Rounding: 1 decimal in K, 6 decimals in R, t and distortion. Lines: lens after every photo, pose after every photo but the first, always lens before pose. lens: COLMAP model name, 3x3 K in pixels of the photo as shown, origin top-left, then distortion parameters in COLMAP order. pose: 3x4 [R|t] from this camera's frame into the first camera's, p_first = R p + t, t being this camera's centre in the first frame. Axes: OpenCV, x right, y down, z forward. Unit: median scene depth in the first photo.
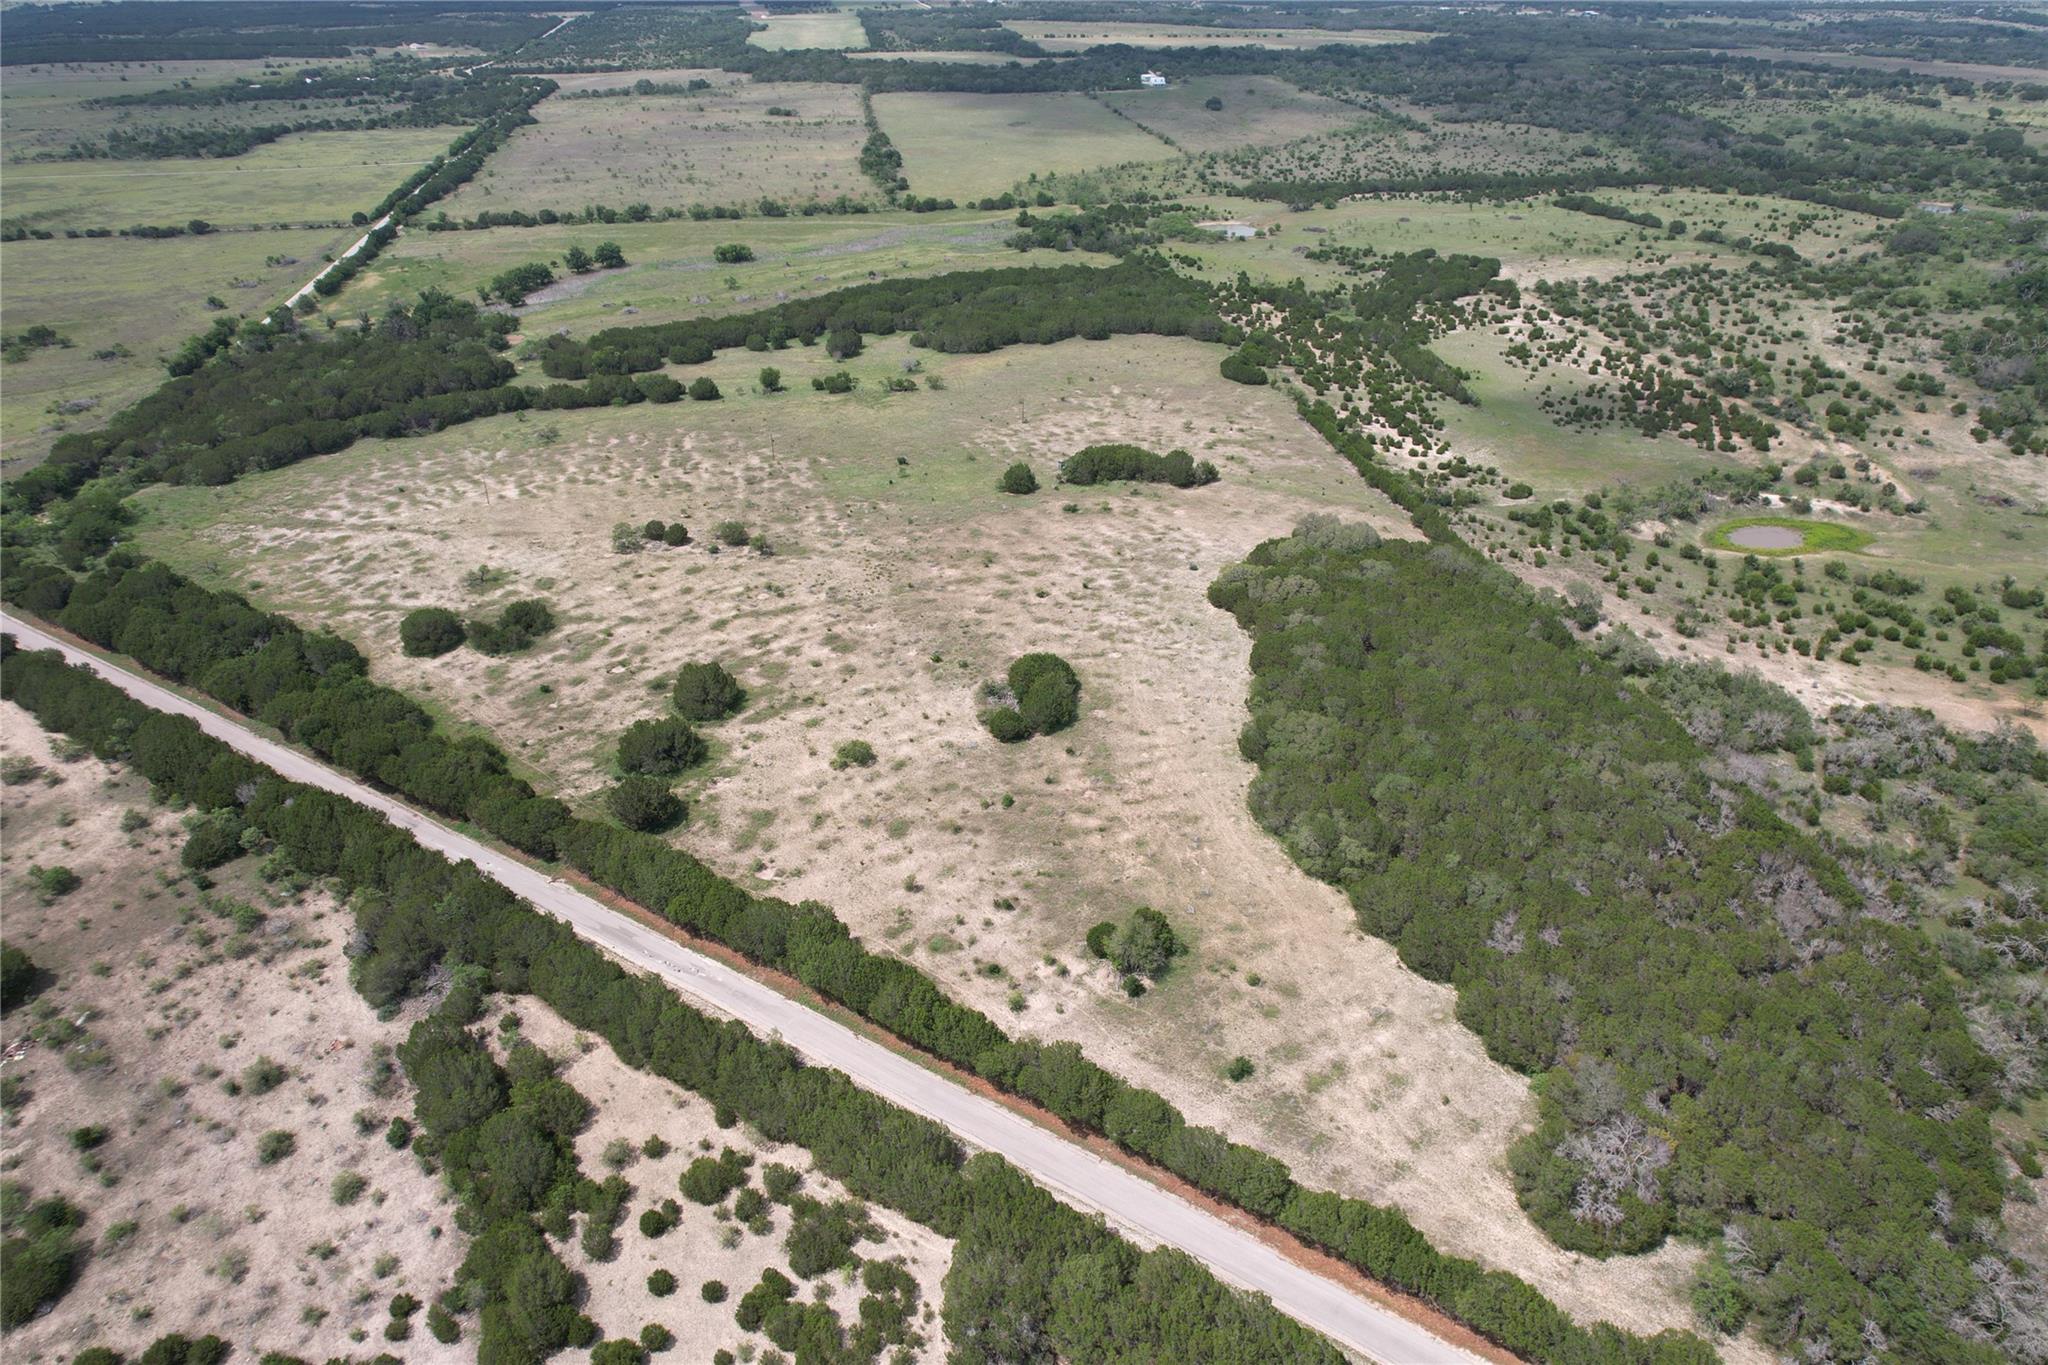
lens RADIAL K [[1304.6, 0, 1028.6], [0, 1304.6, 697.9], [0, 0, 1]] dist [-0.074743, 0.068808]
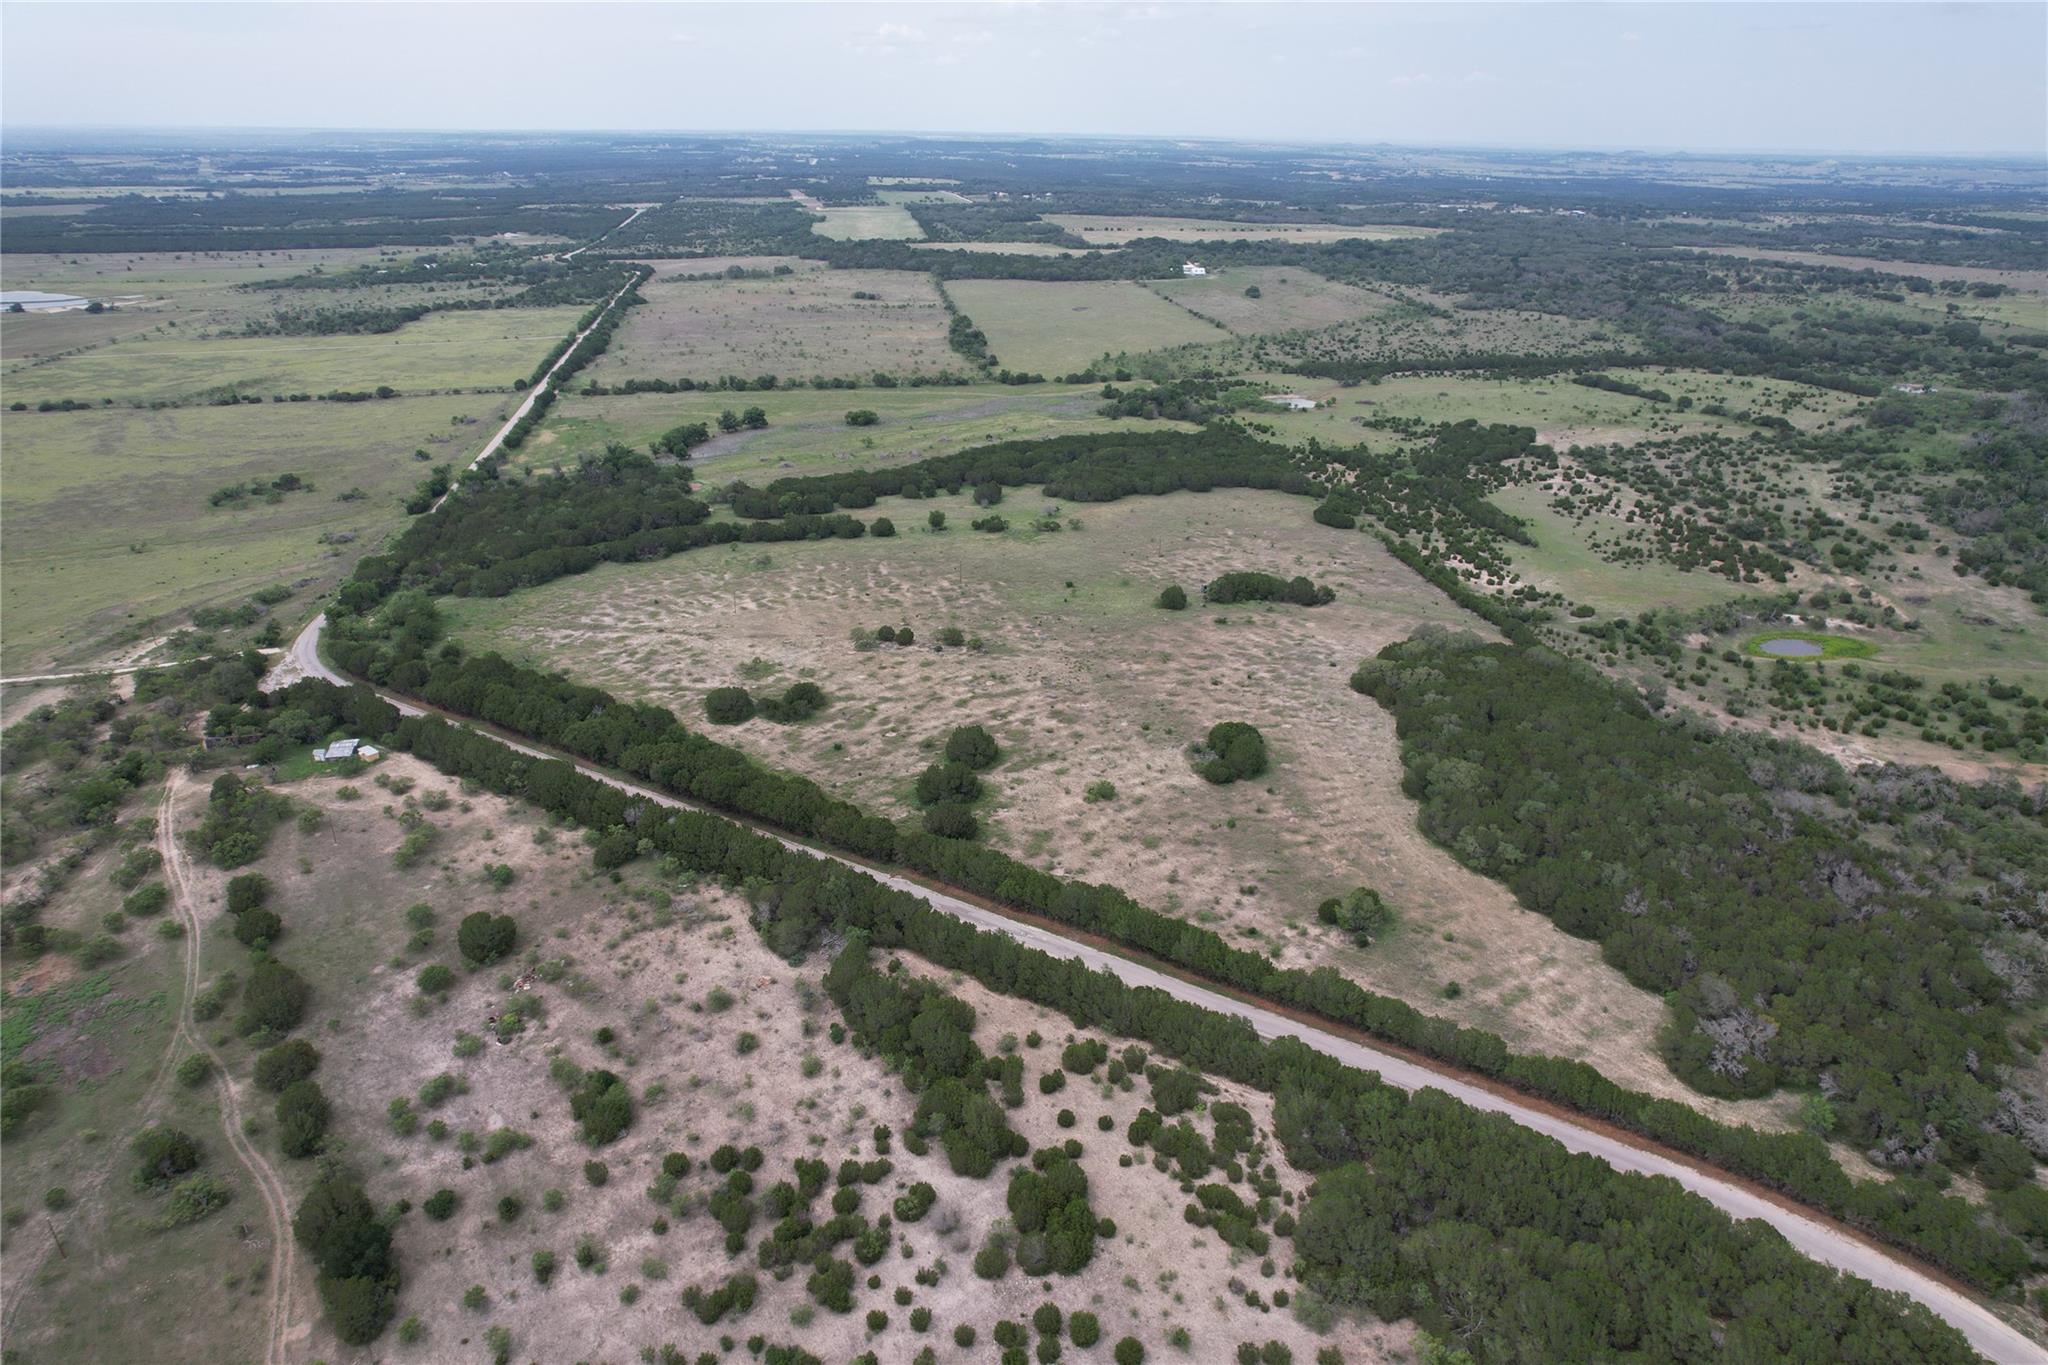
lens RADIAL K [[1304.6, 0, 1028.6], [0, 1304.6, 697.9], [0, 0, 1]] dist [-0.074743, 0.068808]
pose [[0.999970, 0.007526, -0.001886, -0.126238], [-0.007701, 0.992268, -0.123877, 0.068101], [0.000940, 0.123888, 0.992296, -0.174240]]
